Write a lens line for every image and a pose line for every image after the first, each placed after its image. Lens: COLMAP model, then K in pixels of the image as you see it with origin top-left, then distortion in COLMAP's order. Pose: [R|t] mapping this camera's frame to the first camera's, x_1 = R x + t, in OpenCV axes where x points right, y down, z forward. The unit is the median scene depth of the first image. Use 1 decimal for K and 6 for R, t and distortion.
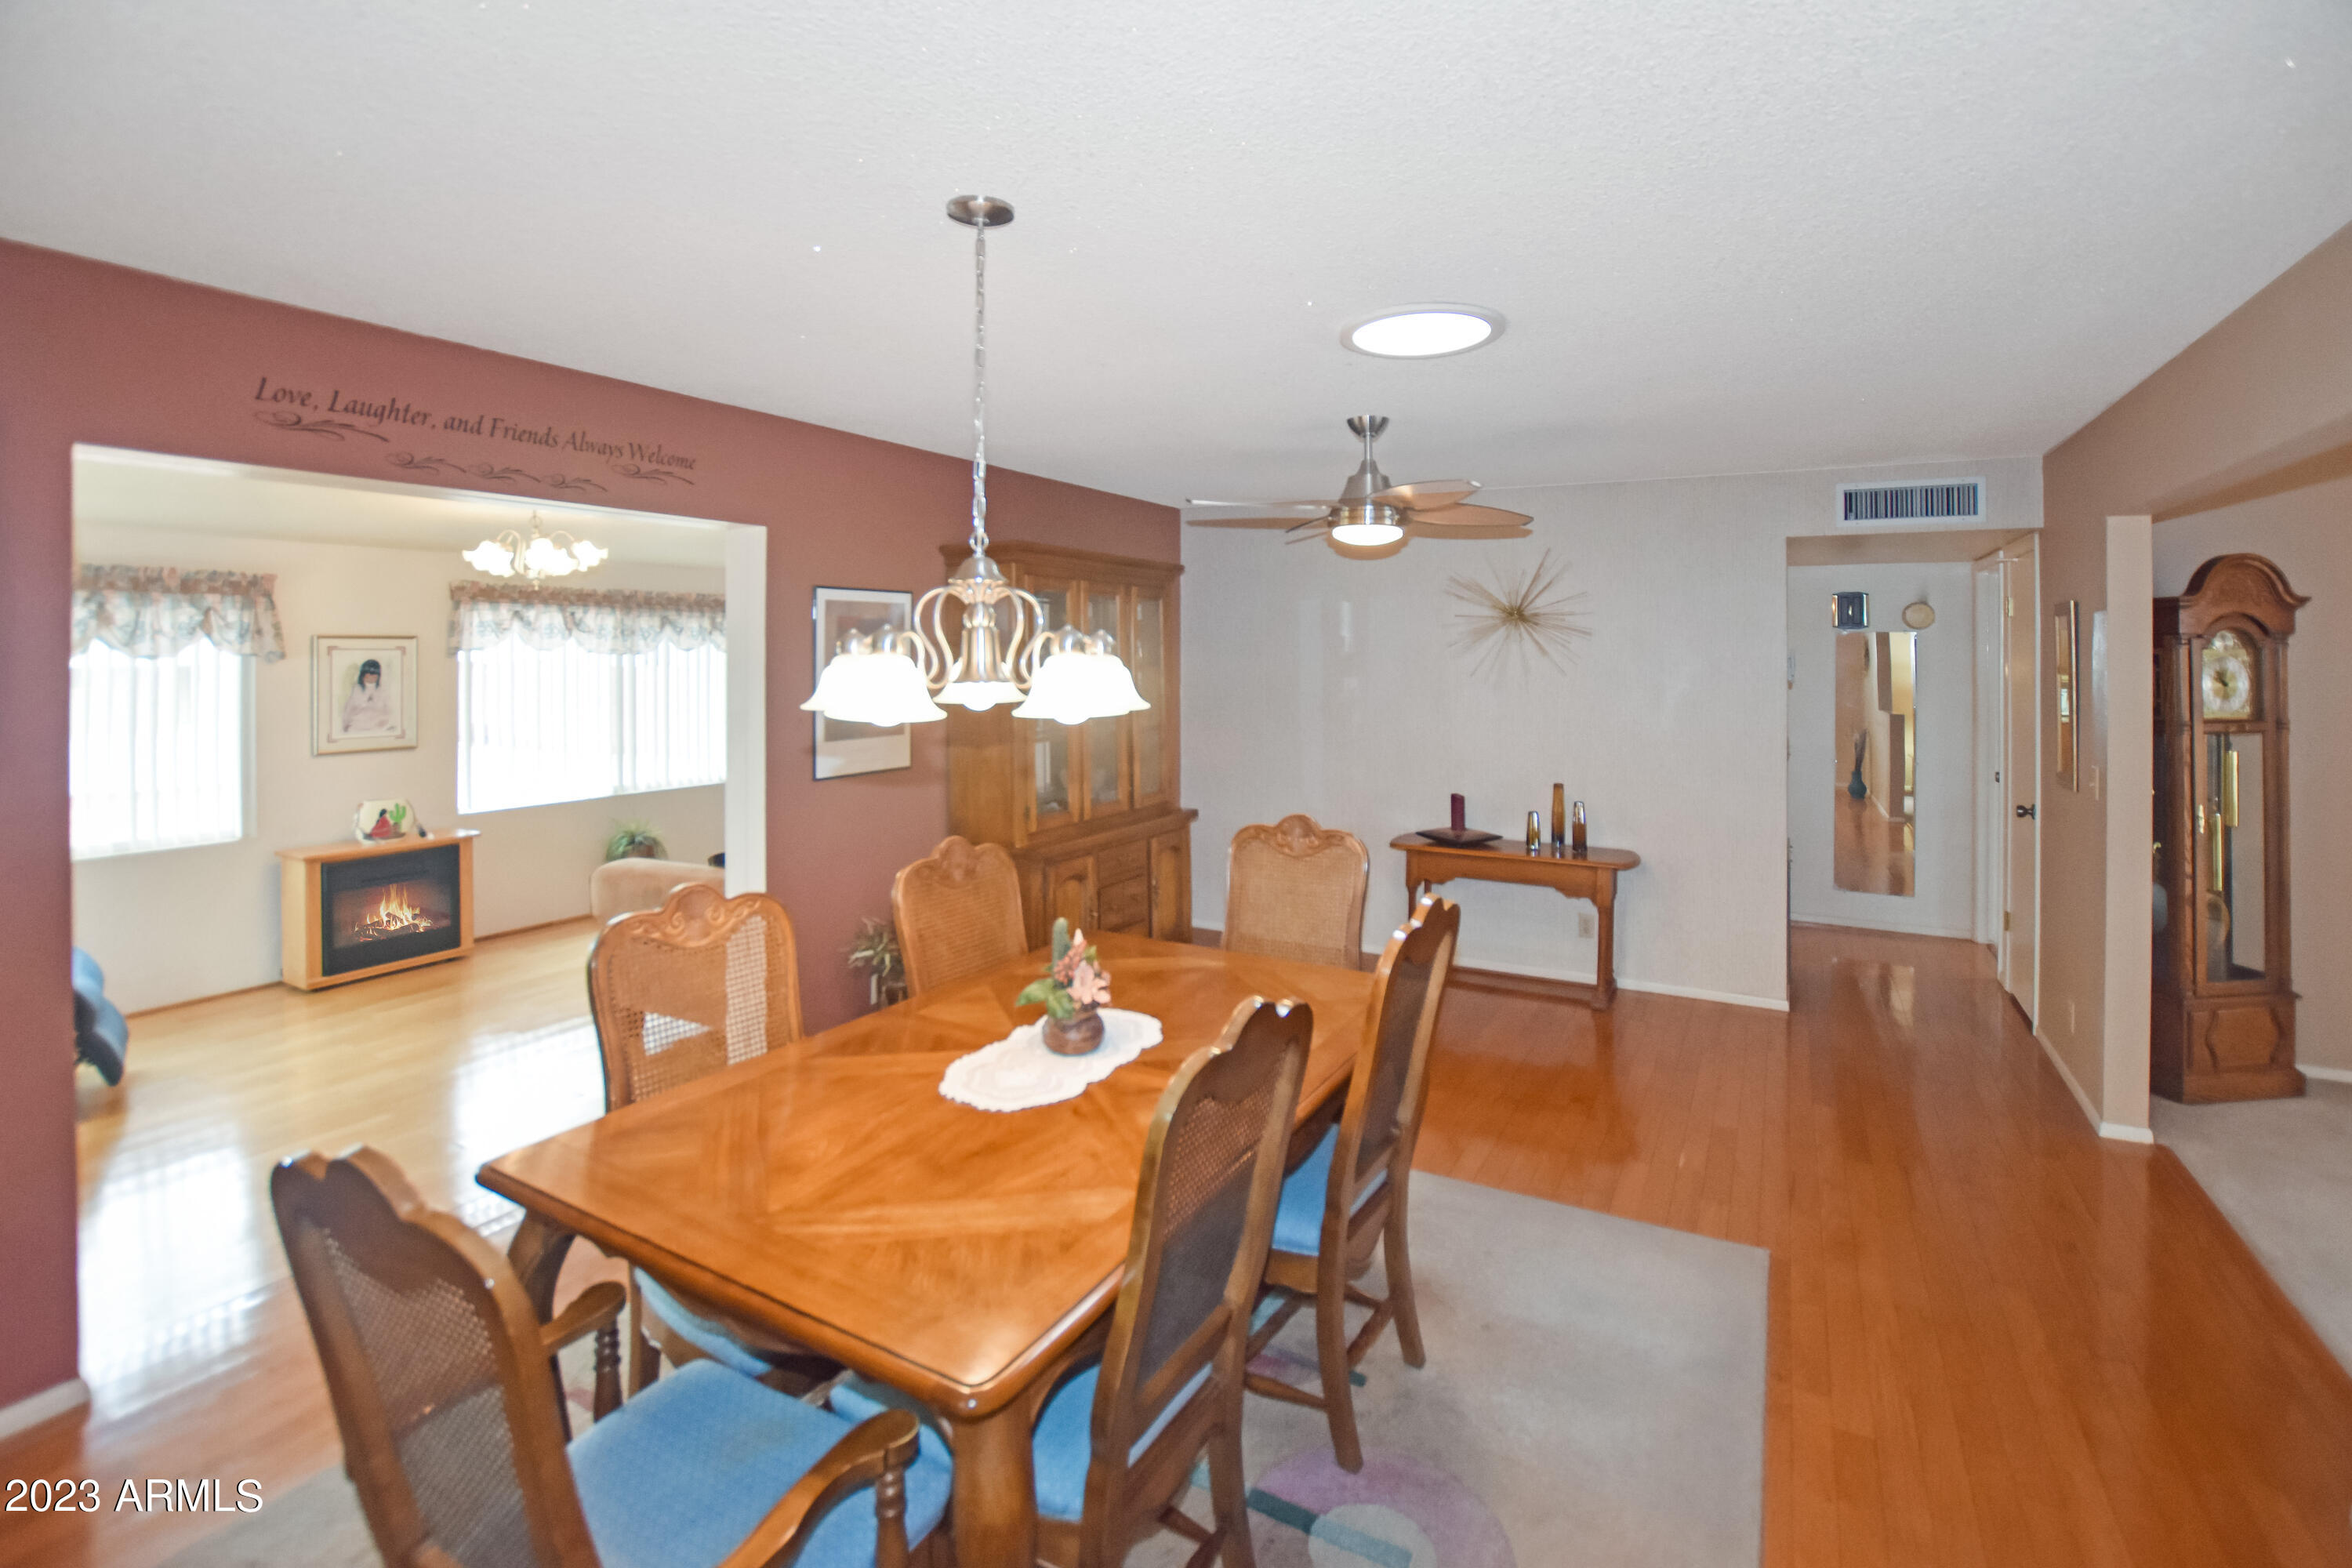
lens RADIAL K [[1093.0, 0, 1179.4], [0, 1093.0, 659.9], [0, 0, 1]] dist [-0.038394, 0.000205]
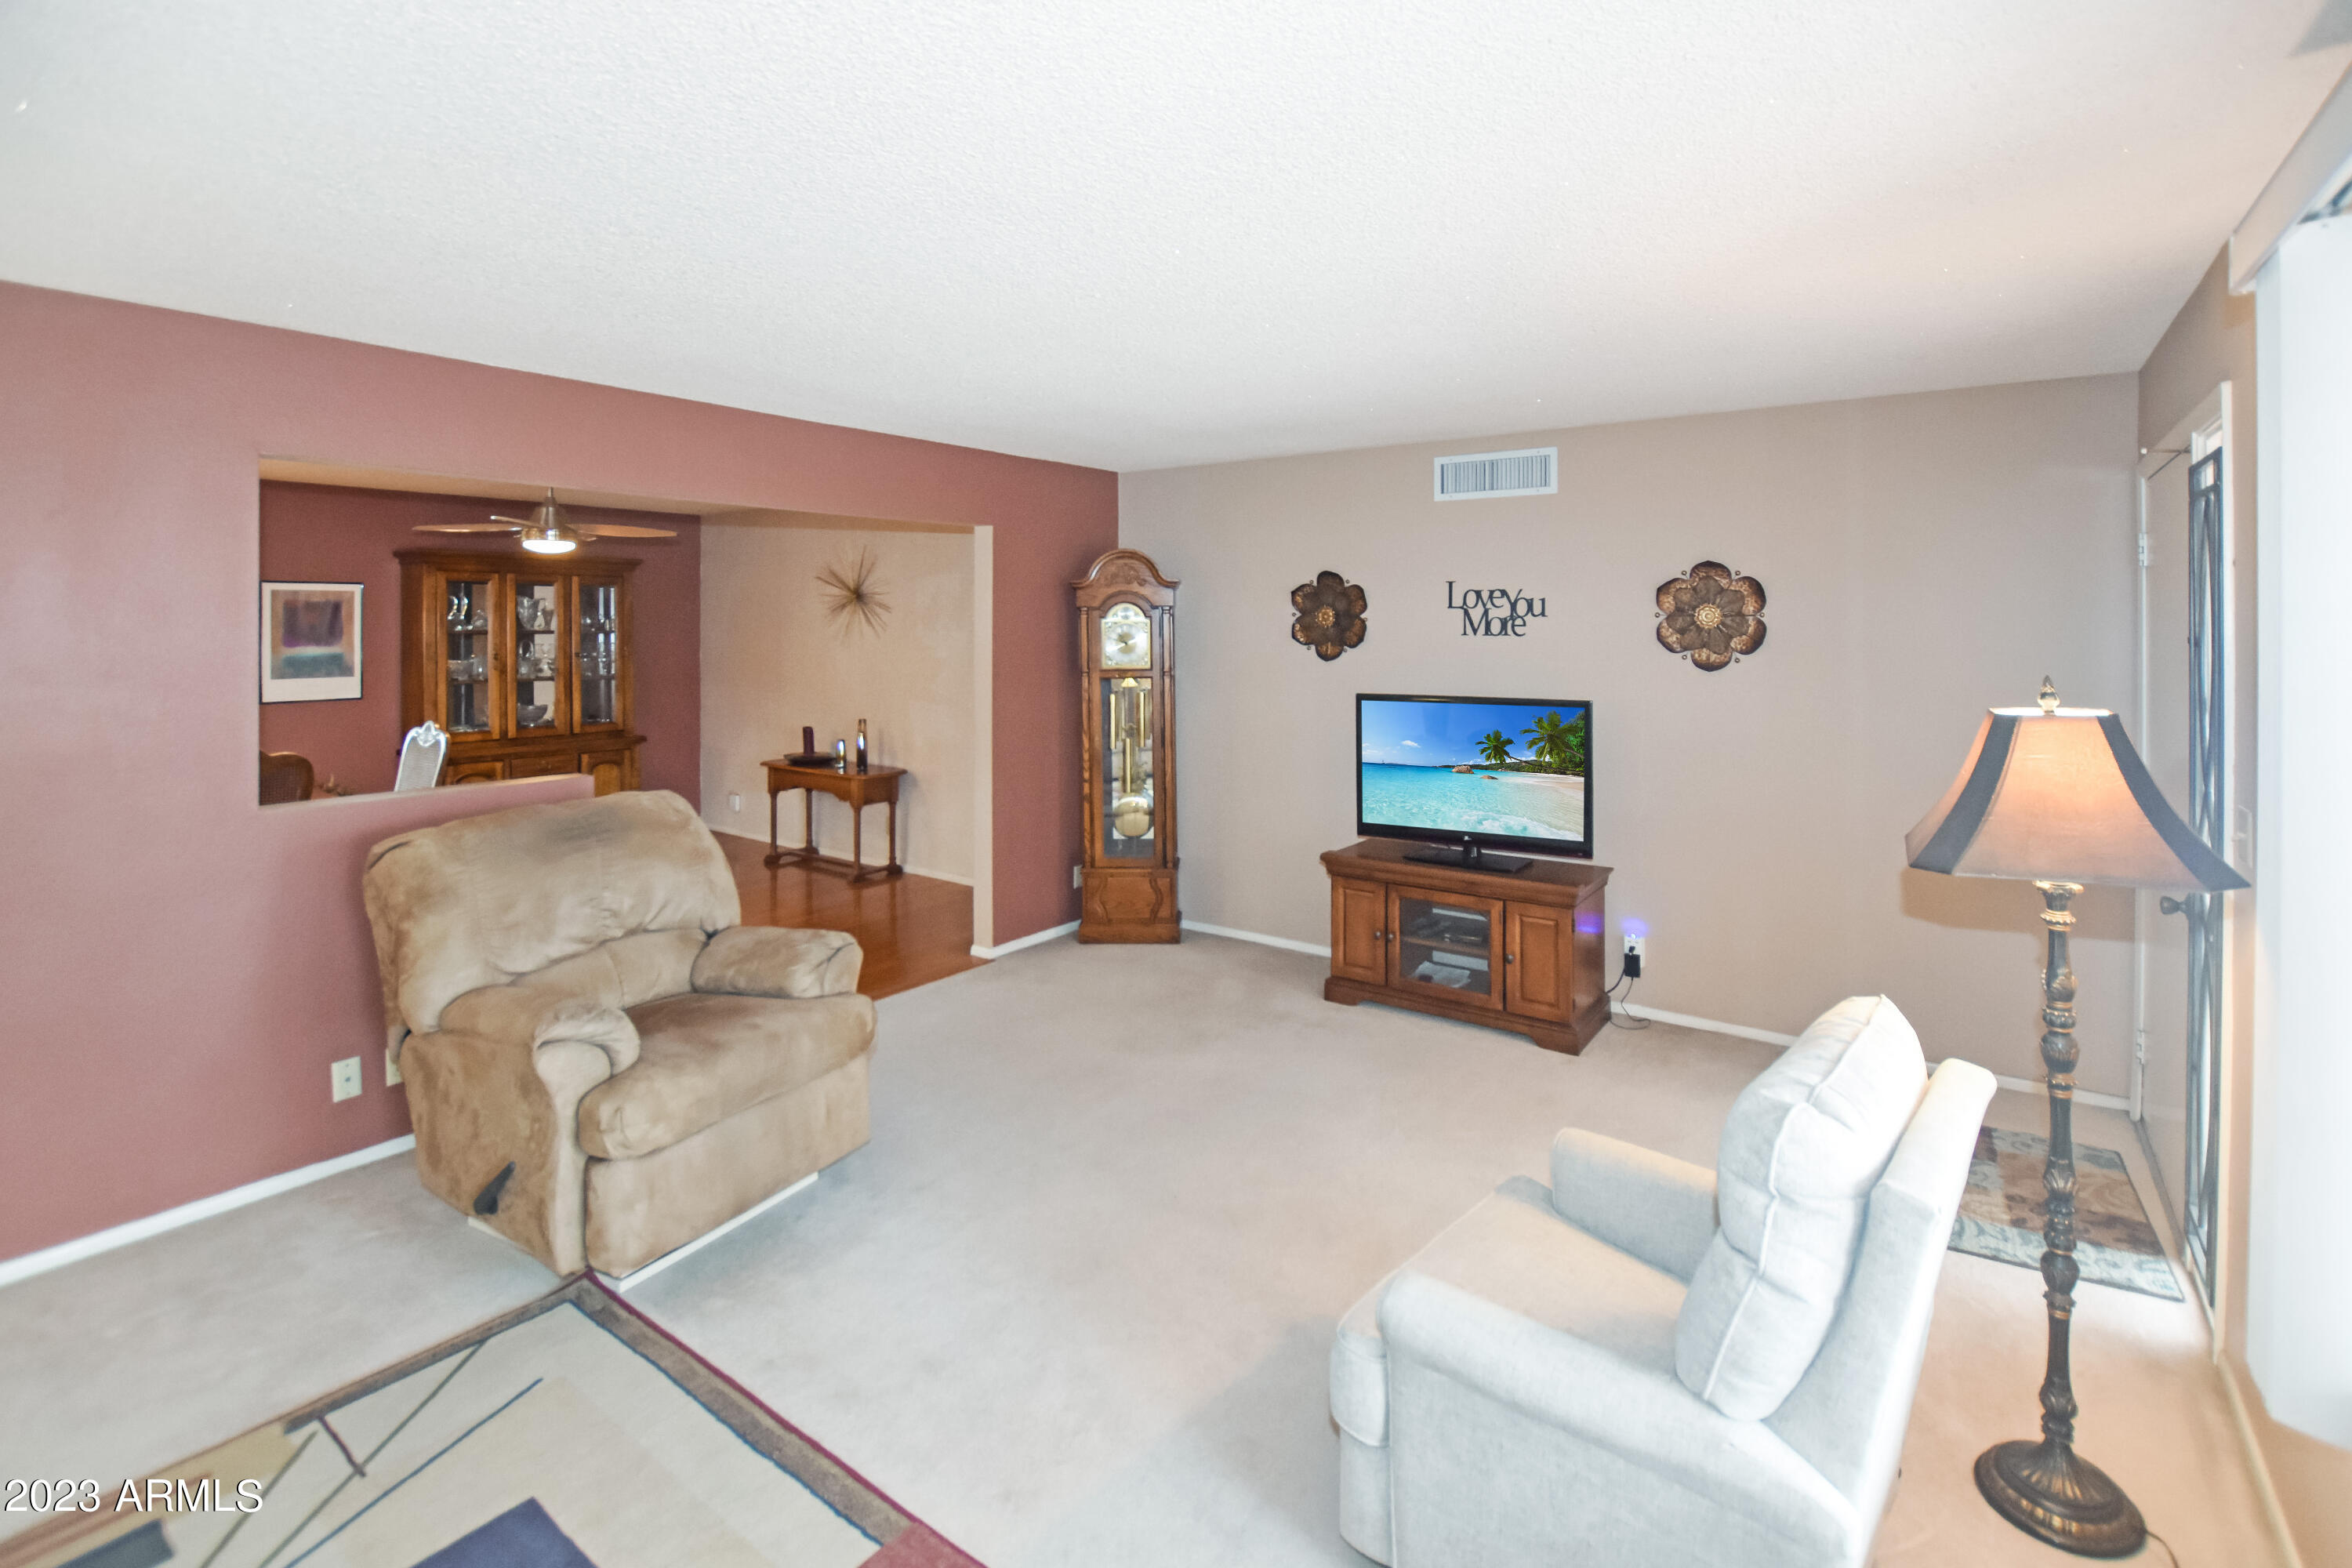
lens RADIAL K [[1093.0, 0, 1179.4], [0, 1093.0, 659.9], [0, 0, 1]] dist [-0.038394, 0.000205]
pose [[0.993380, 0.001535, -0.114861, 0.903246], [0.001059, 0.999746, 0.022519, 0.009713], [0.114866, -0.022492, 0.993126, -0.304565]]
